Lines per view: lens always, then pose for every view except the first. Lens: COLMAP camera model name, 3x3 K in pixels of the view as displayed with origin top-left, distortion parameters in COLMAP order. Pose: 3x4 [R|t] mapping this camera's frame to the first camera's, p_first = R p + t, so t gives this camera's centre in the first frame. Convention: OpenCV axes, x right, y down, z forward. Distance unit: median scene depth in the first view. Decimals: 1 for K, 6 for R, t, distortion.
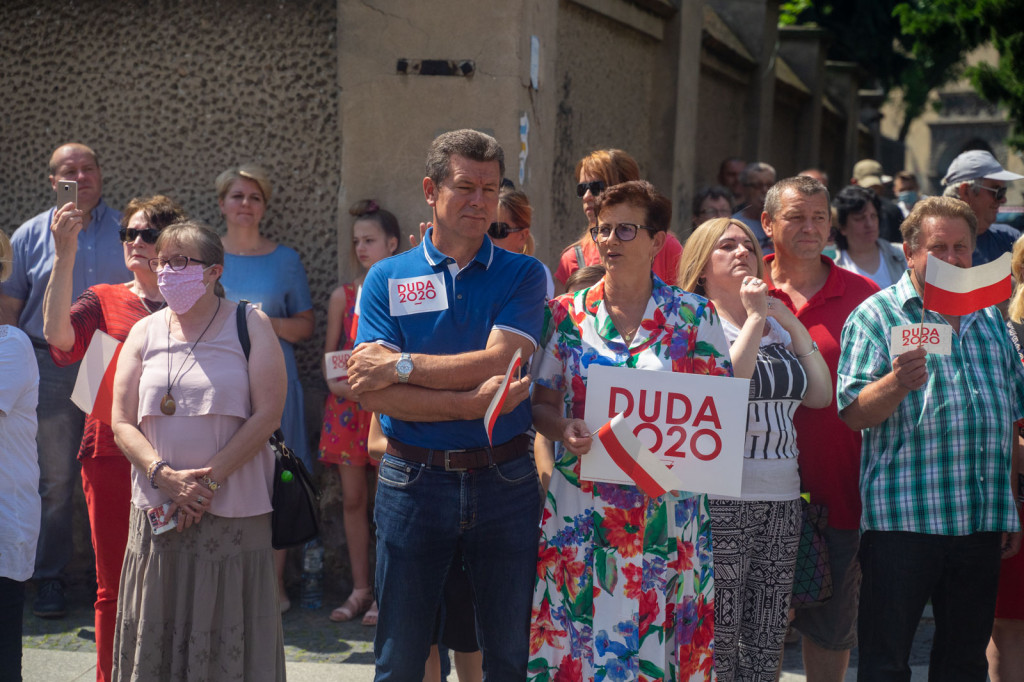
lens RADIAL K [[2446.1, 0, 512.0], [0, 2446.1, 341.0], [0, 0, 1]] dist [0.046528, 4.160710]
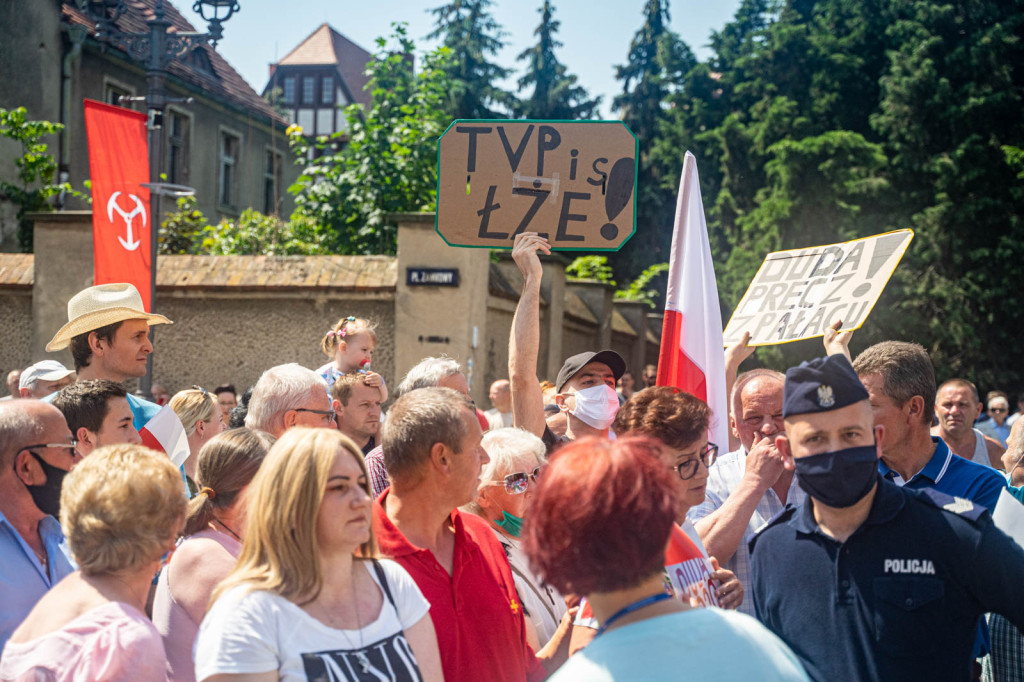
lens RADIAL K [[2446.1, 0, 512.0], [0, 2446.1, 341.0], [0, 0, 1]] dist [0.046528, 4.160710]
pose [[0.999900, 0.012718, -0.006242, 0.060492], [-0.013129, 0.997401, -0.070838, 0.061626], [0.005325, 0.070912, 0.997468, -1.410911]]
